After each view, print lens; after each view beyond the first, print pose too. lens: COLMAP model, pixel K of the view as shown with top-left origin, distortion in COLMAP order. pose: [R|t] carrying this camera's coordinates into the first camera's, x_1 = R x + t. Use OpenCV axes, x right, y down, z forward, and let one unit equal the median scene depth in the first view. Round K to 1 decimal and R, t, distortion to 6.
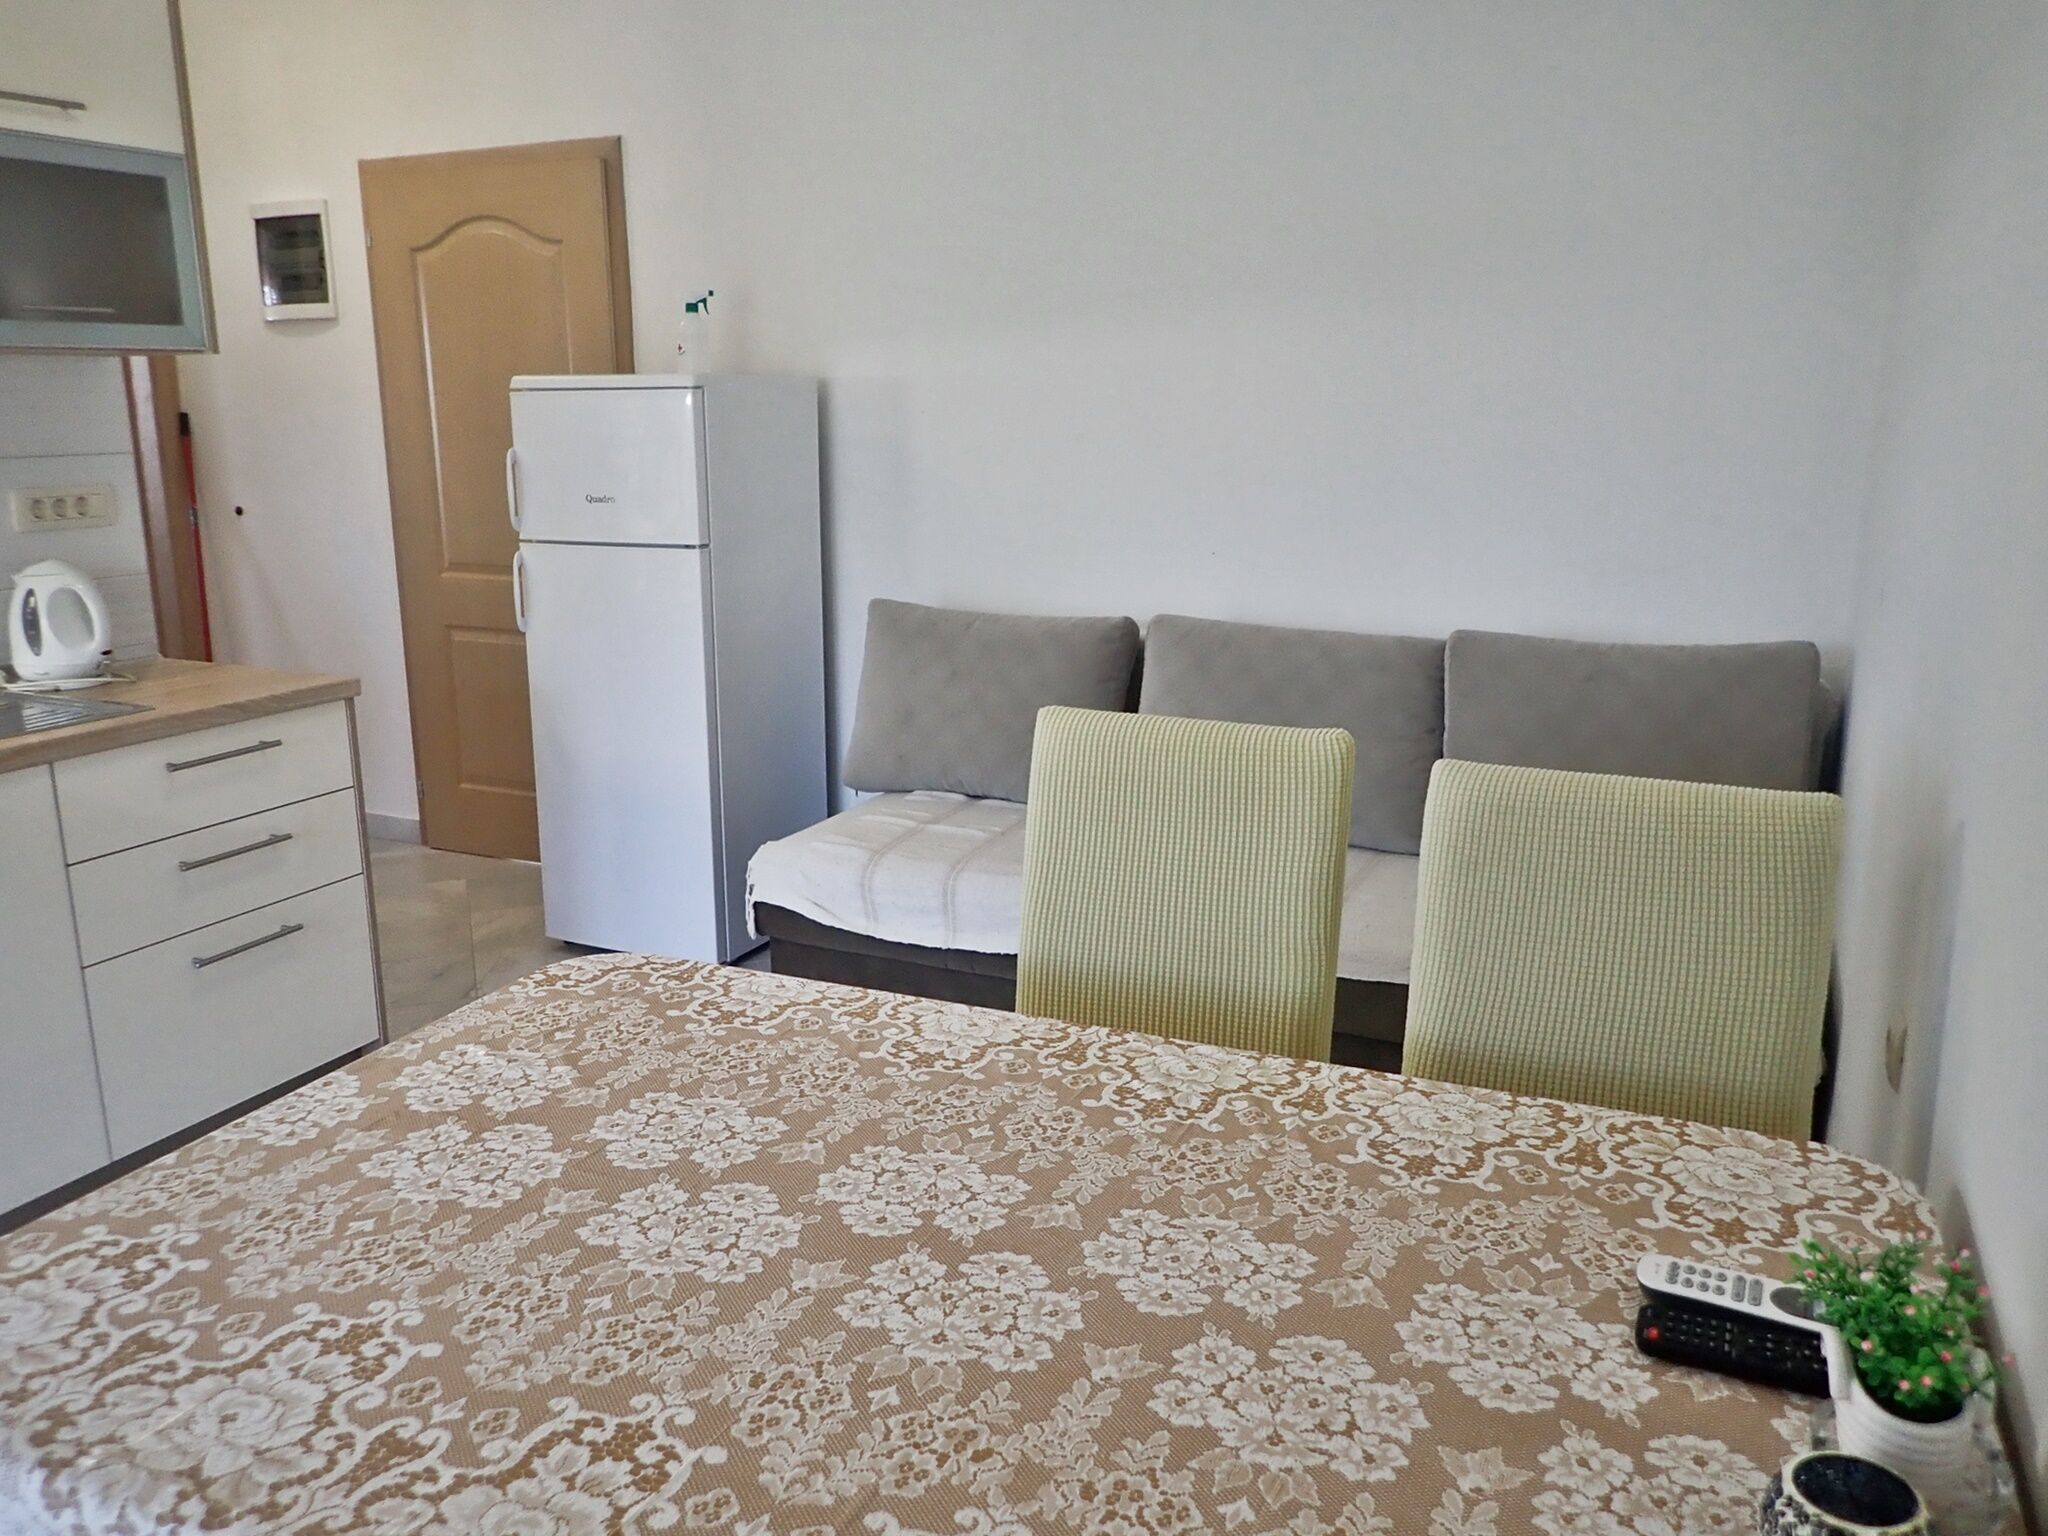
lens RADIAL K [[1558.9, 0, 1024.0], [0, 1558.9, 768.0], [0, 0, 1]] dist [-0.001738, -0.011286]
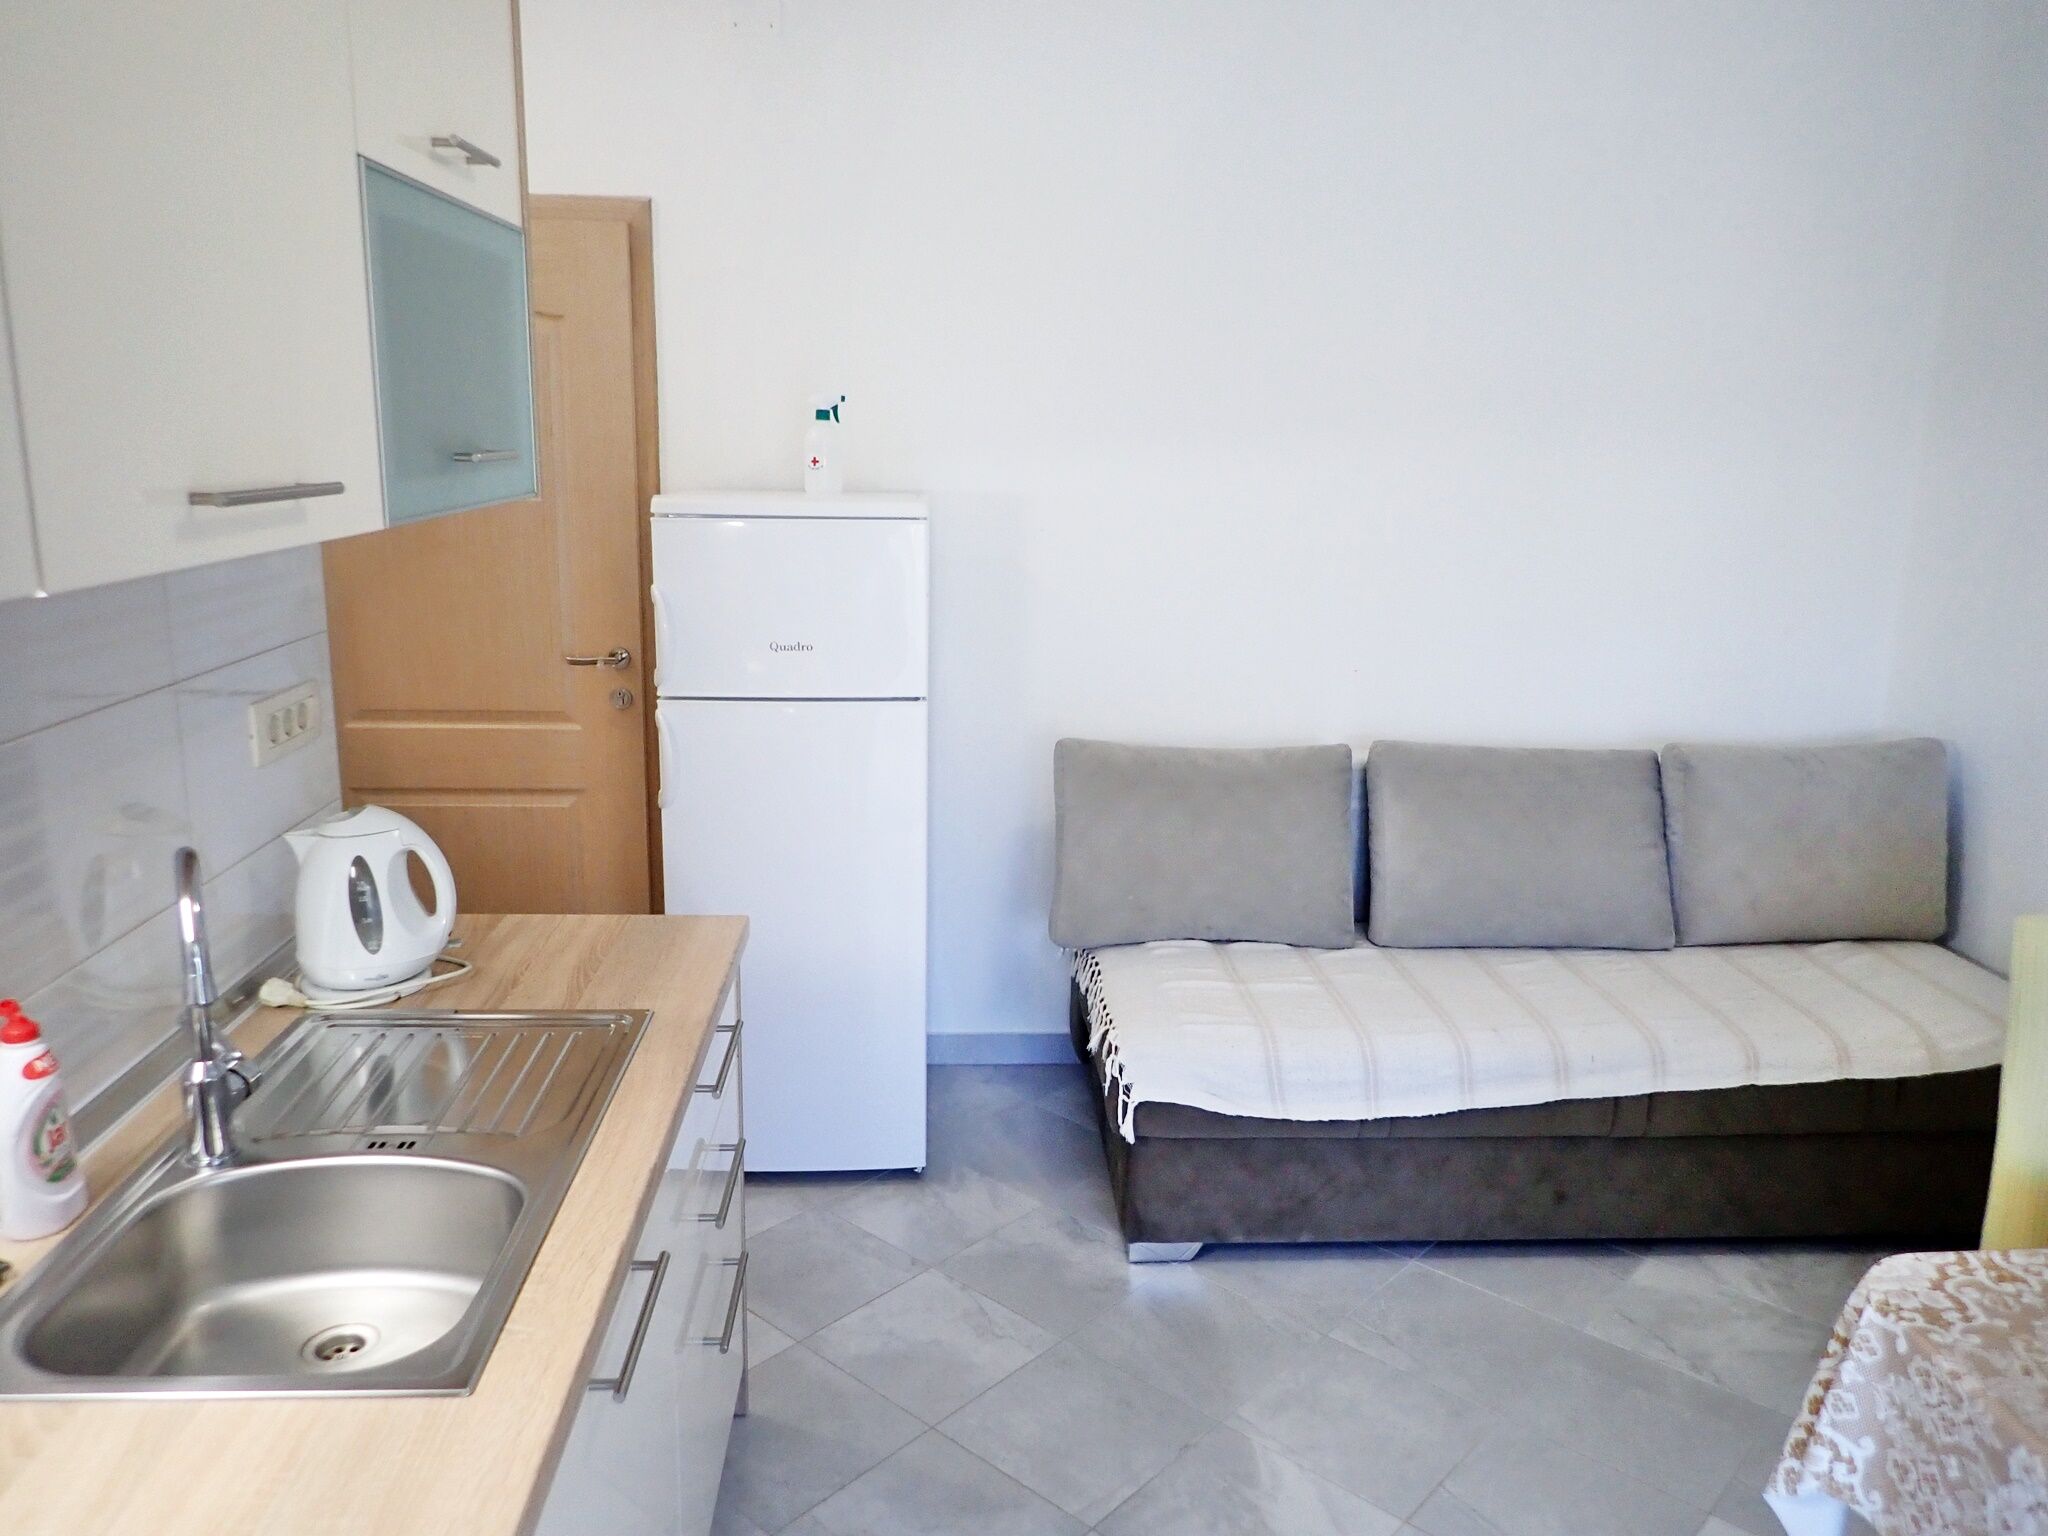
lens RADIAL K [[1502.7, 0, 1015.0], [0, 1502.7, 763.1], [0, 0, 1]] dist [-0.003790, -0.001103]
pose [[0.885232, -0.083768, 0.457544, -1.333881], [0.085950, 0.996170, 0.016090, -0.279443], [-0.457139, 0.025082, 0.889042, 0.564243]]
